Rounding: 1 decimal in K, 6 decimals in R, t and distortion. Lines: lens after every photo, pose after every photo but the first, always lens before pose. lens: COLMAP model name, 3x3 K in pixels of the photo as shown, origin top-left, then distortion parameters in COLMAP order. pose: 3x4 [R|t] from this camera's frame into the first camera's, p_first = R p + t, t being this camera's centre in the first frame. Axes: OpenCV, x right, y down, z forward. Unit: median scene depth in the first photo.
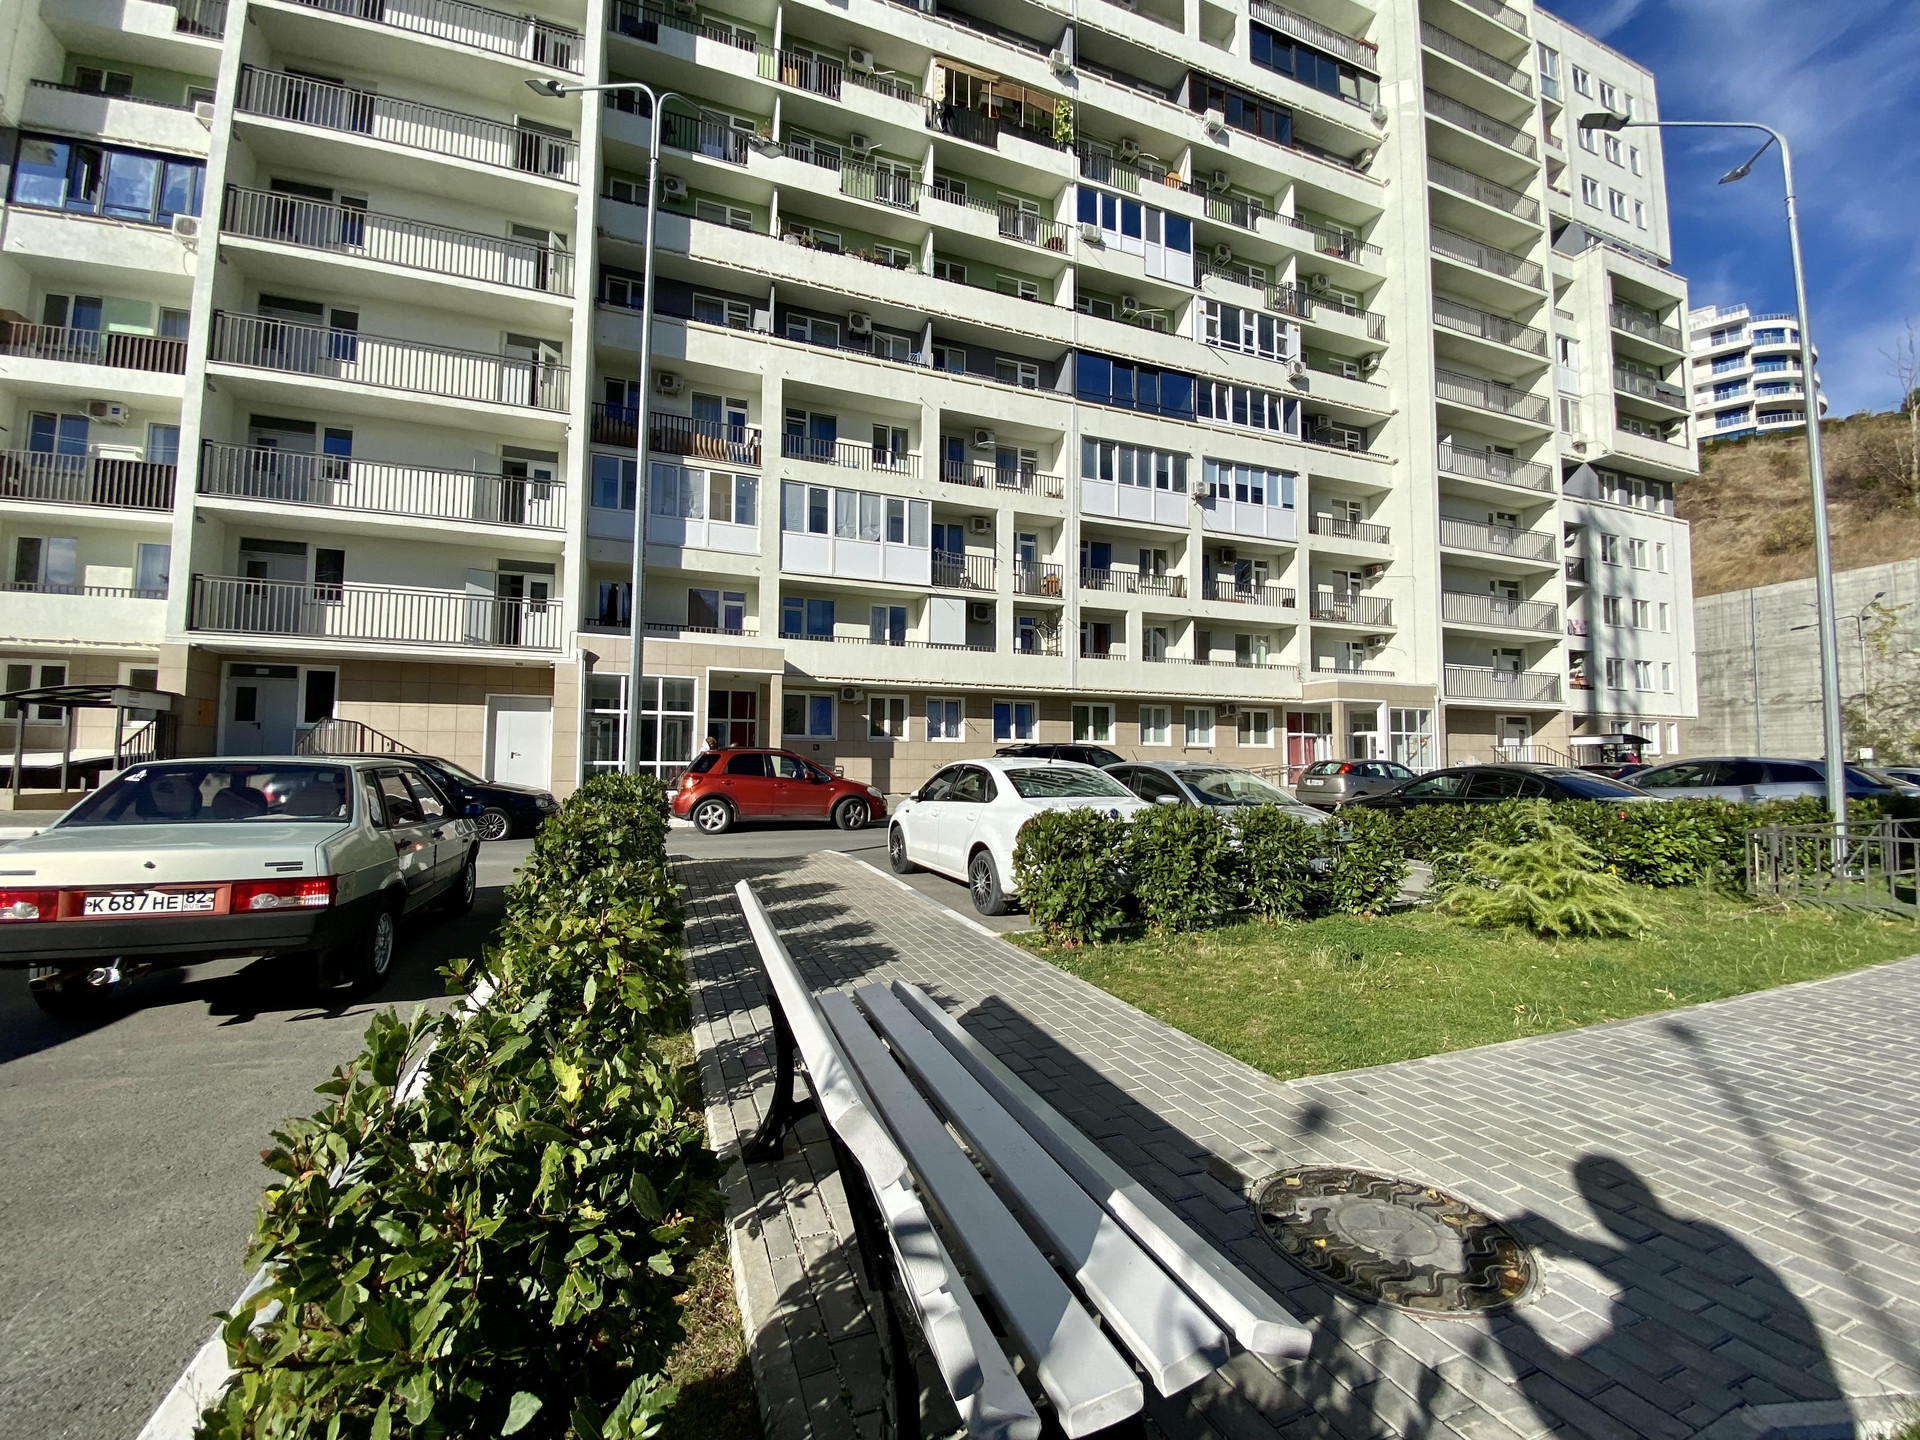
lens RADIAL K [[775.5, 0, 956.5], [0, 775.5, 721.0], [0, 0, 1]] dist [0.024002, -0.022980]
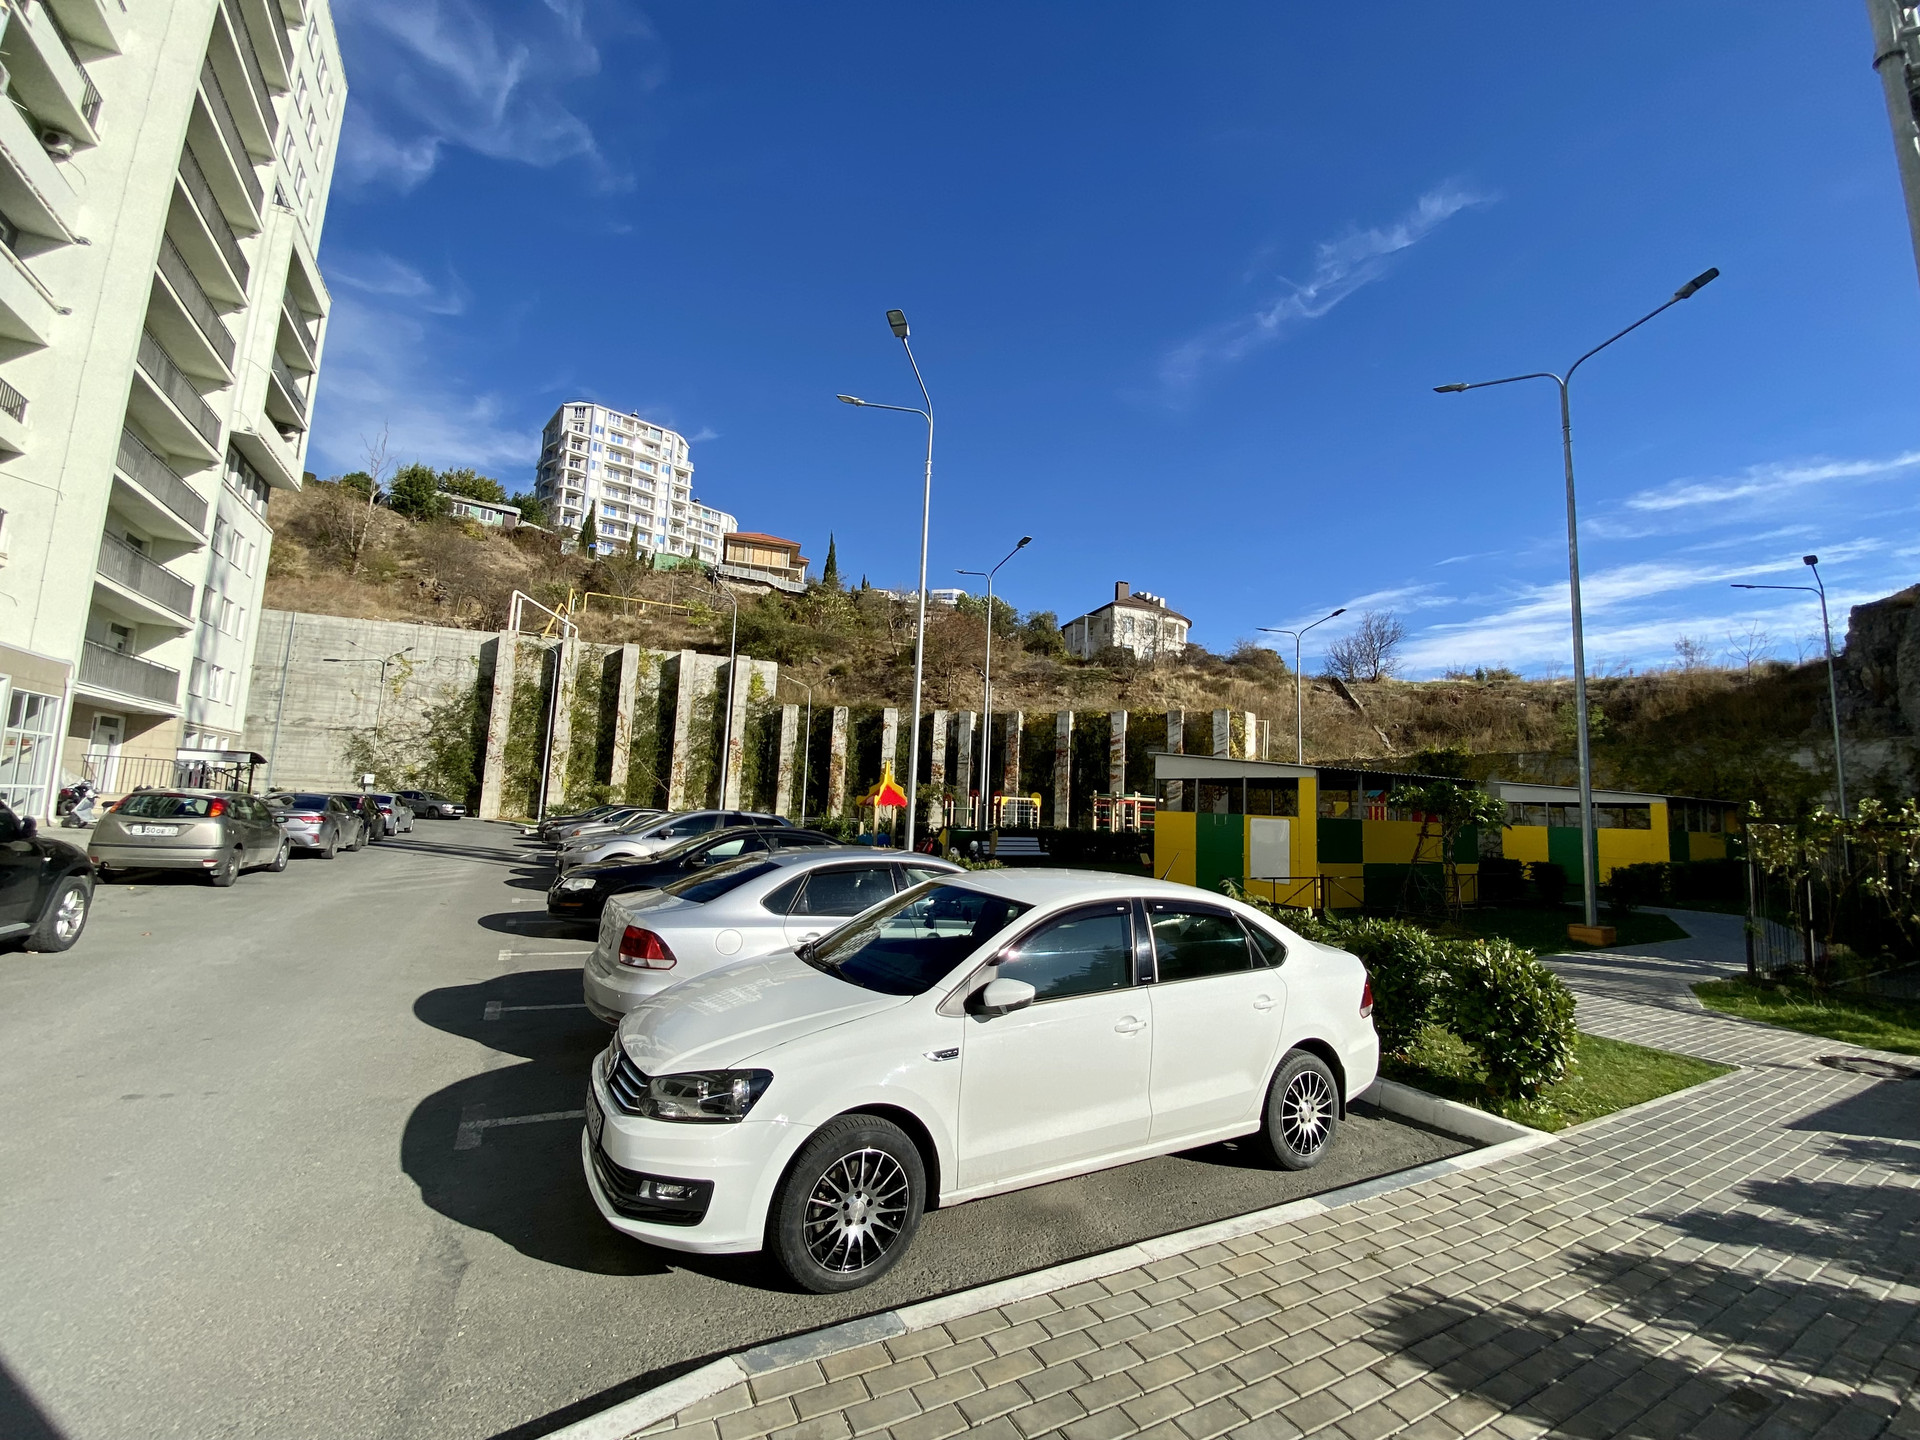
lens RADIAL K [[775.5, 0, 956.5], [0, 775.5, 721.0], [0, 0, 1]] dist [0.024002, -0.022980]
pose [[-0.141866, 0.102503, 0.984565, -0.141746], [-0.102684, 0.987735, -0.117628, 0.004025], [-0.984546, -0.117786, -0.129600, 0.353560]]
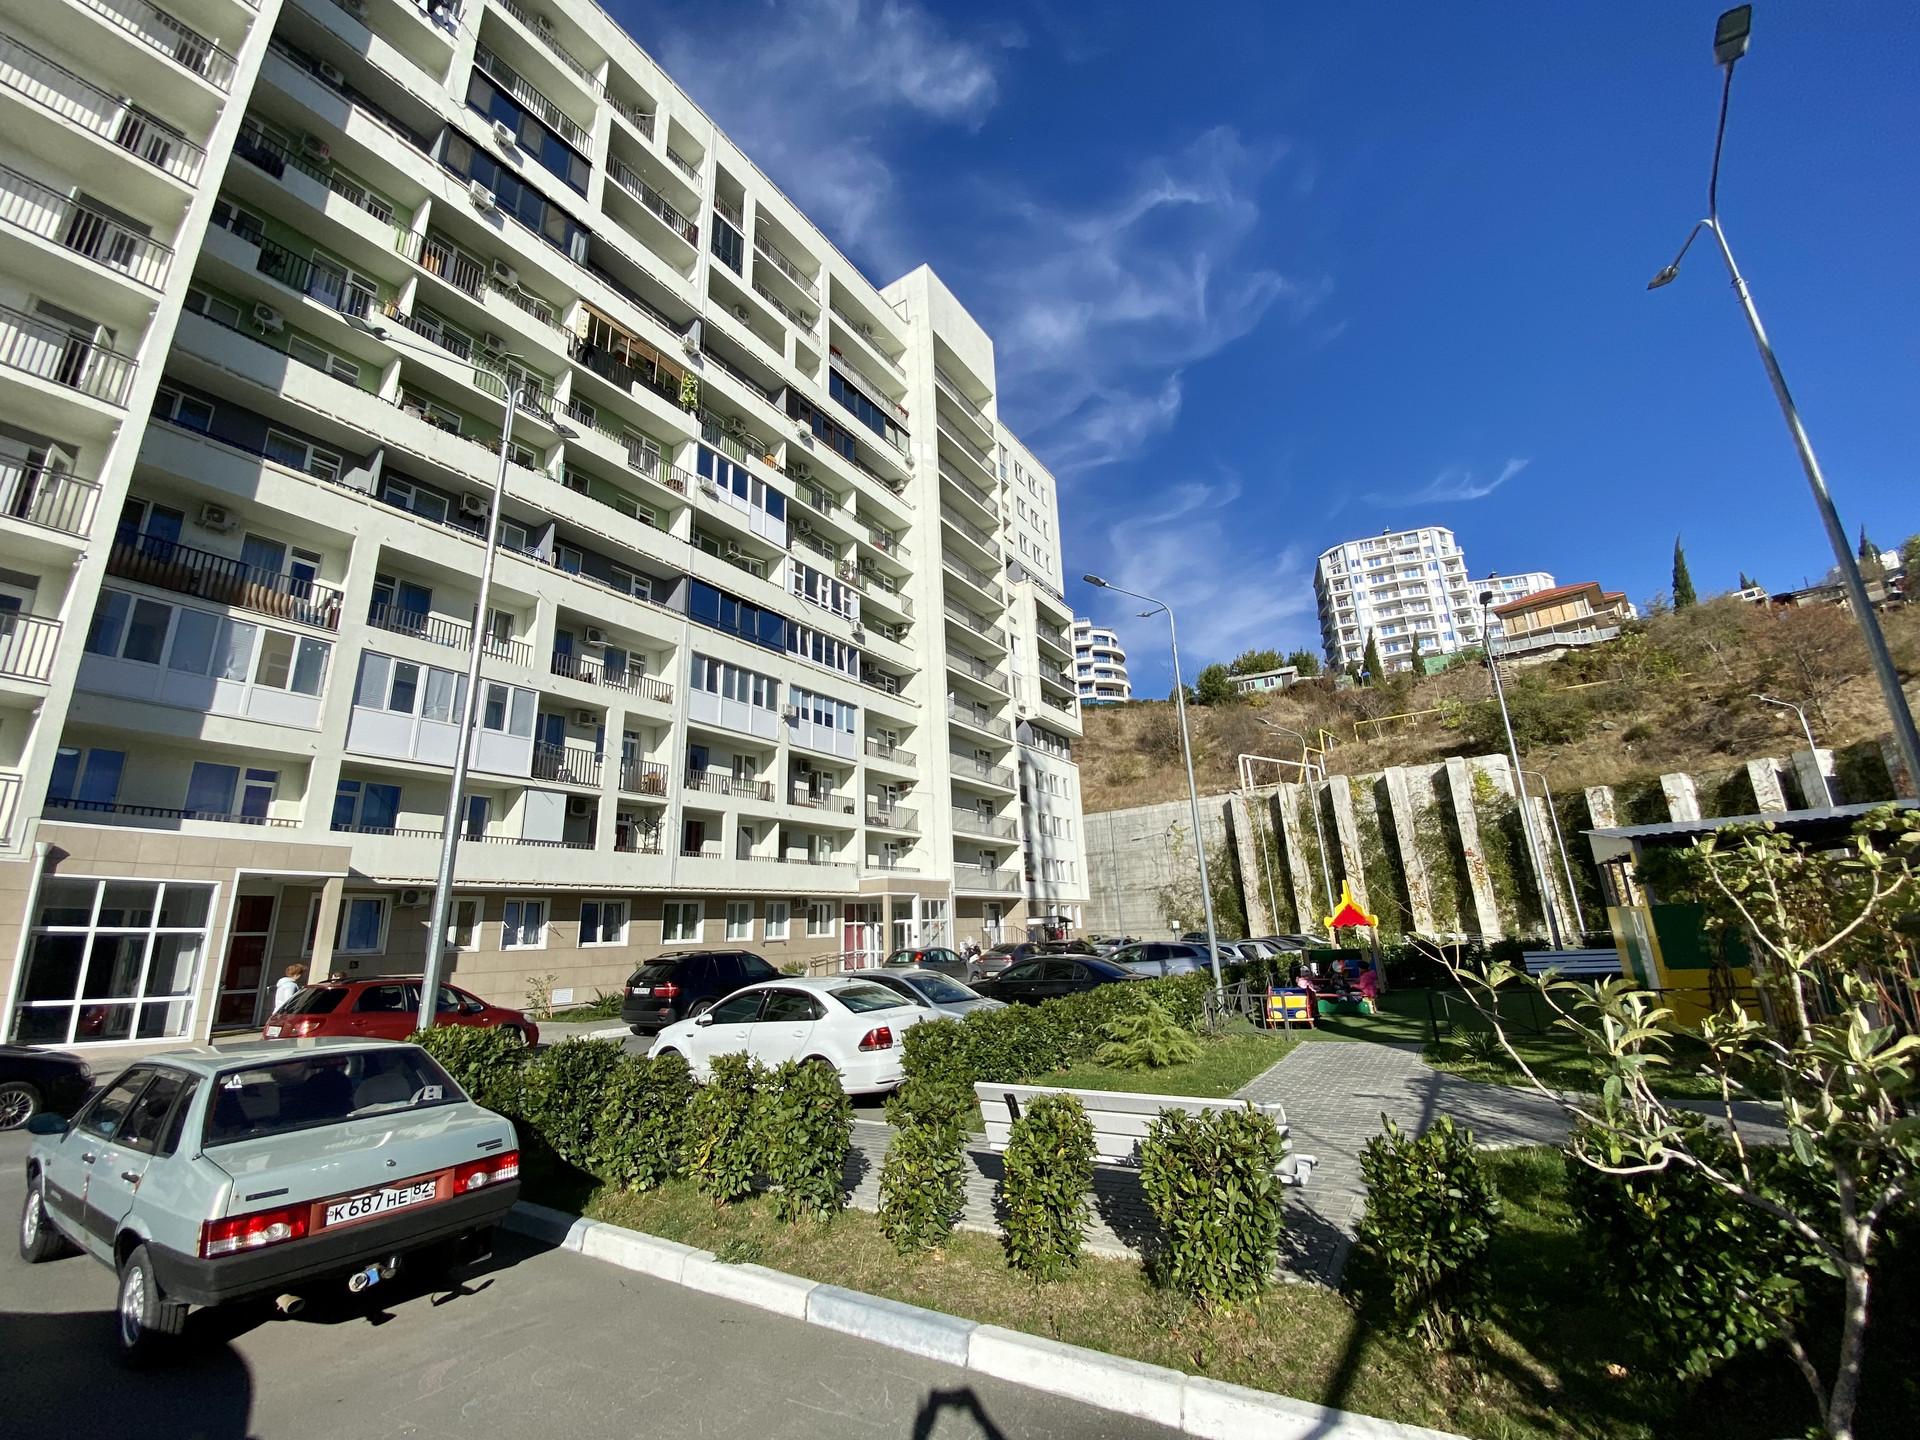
lens RADIAL K [[770.7, 0, 952.2], [0, 770.7, 724.4], [0, 0, 1]] dist [0.056354, -0.037519]
pose [[0.813388, 0.116961, 0.569841, -0.144879], [0.010875, 0.976350, -0.215921, -0.023095], [-0.581619, 0.181825, 0.792880, -0.062534]]
